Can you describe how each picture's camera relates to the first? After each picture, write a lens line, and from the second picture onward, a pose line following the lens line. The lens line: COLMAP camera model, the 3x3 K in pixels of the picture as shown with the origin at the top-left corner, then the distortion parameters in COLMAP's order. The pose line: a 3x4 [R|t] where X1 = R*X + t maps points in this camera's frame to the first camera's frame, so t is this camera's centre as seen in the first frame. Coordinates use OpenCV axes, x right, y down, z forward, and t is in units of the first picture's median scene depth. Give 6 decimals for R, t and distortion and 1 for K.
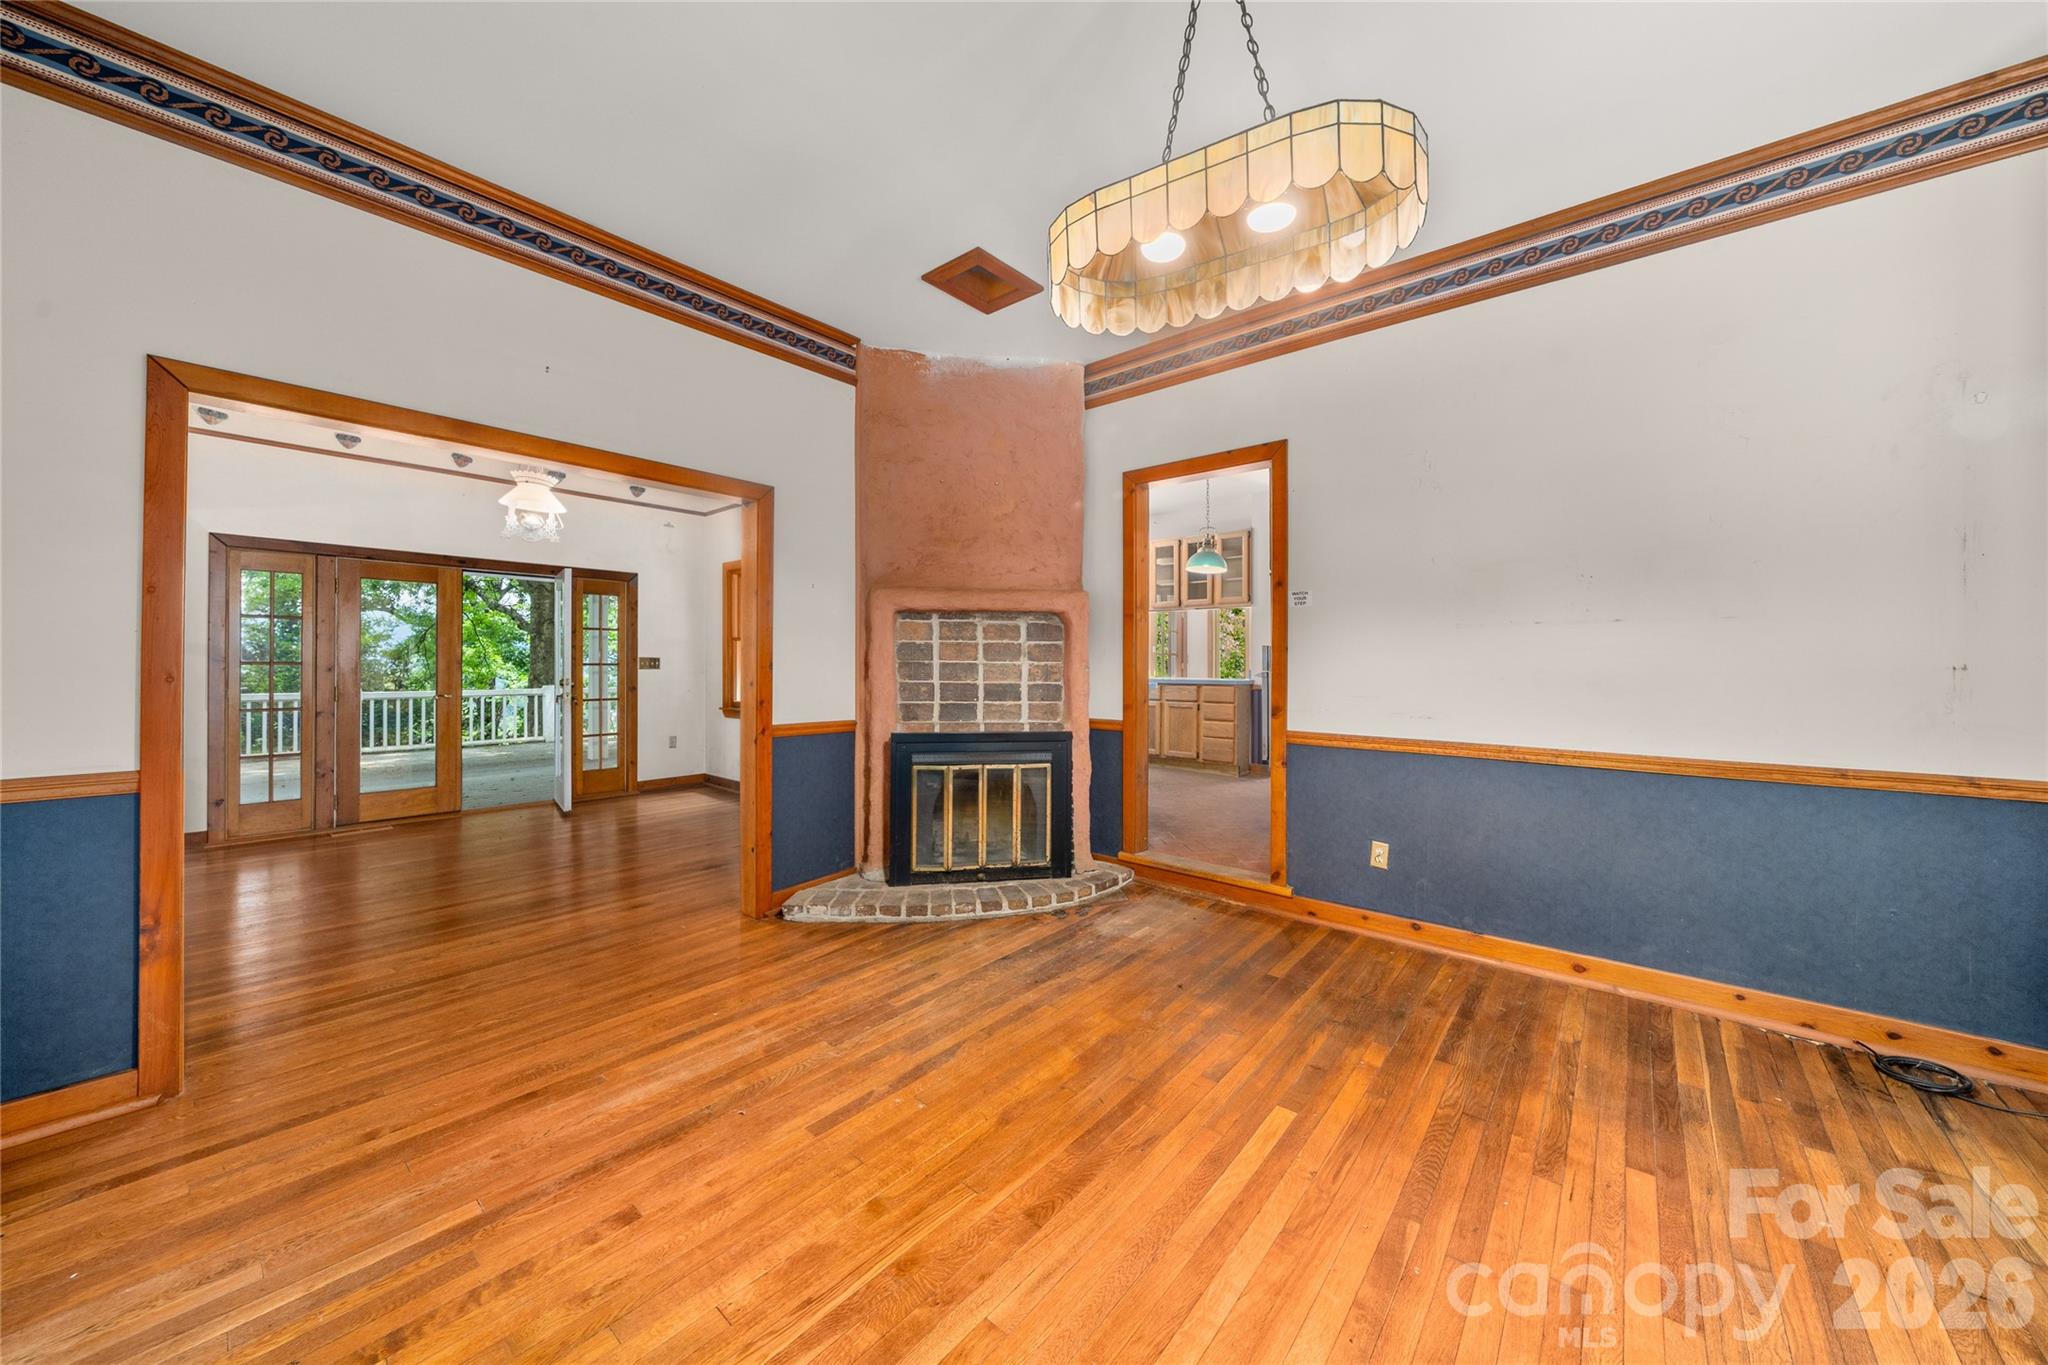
lens RADIAL K [[716.6, 0, 1018.4], [0, 716.6, 664.4], [0, 0, 1]] dist [-0.006508, -0.000161]
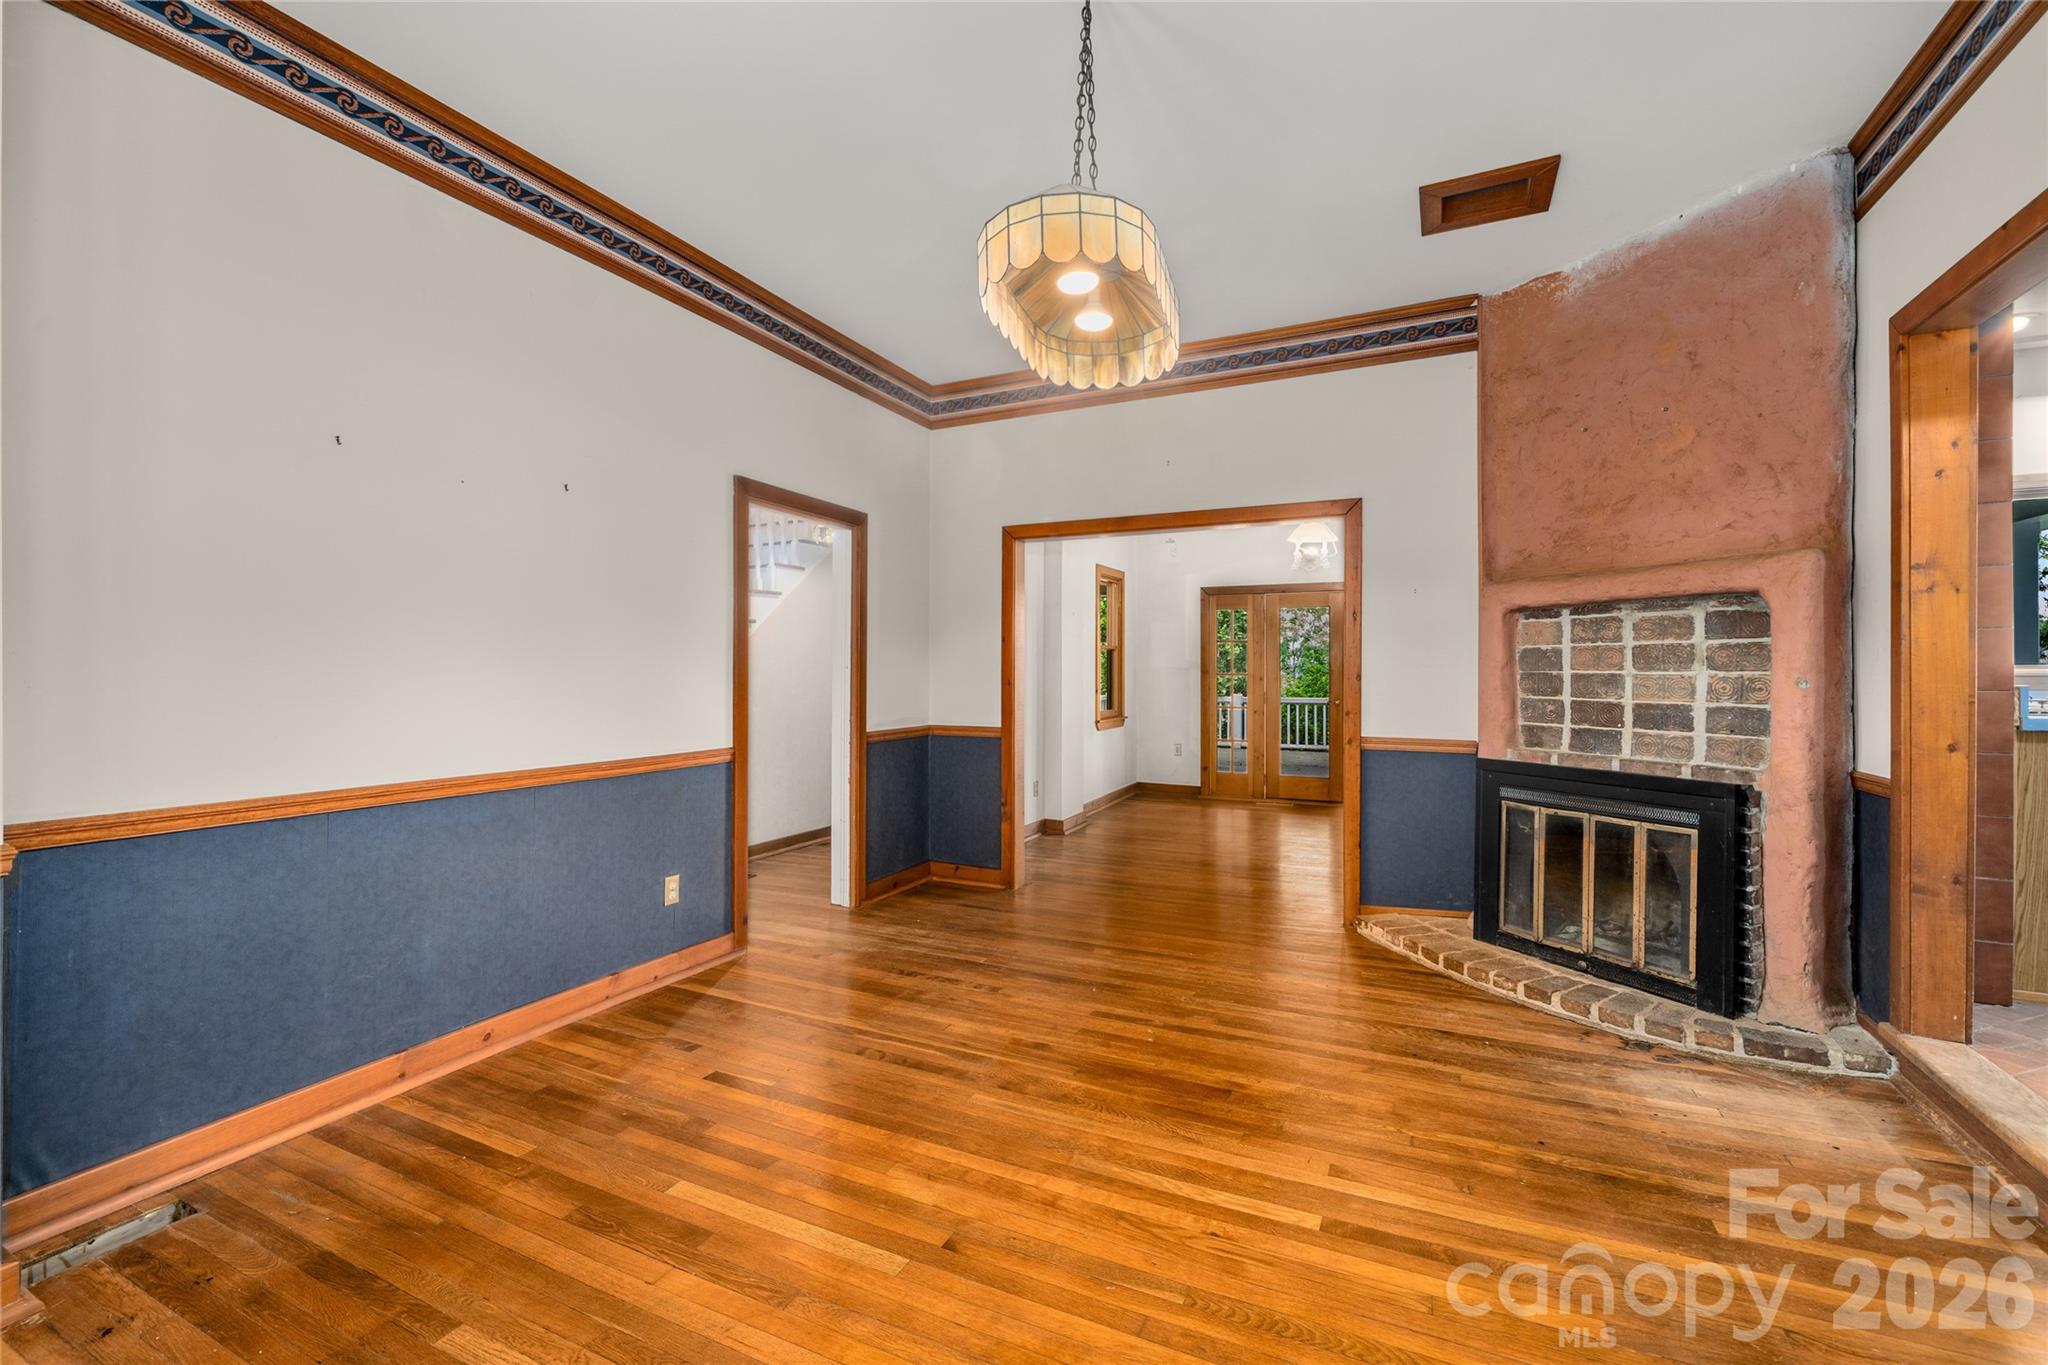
lens RADIAL K [[865.4, 0, 1025.6], [0, 865.4, 675.1], [0, 0, 1]] dist [-0.003384, -0.000313]
pose [[0.256123, -0.000472, -0.966644, 0.633185], [0.002341, 0.999997, 0.000133, -0.002322], [0.966641, -0.002297, 0.256123, 0.214606]]
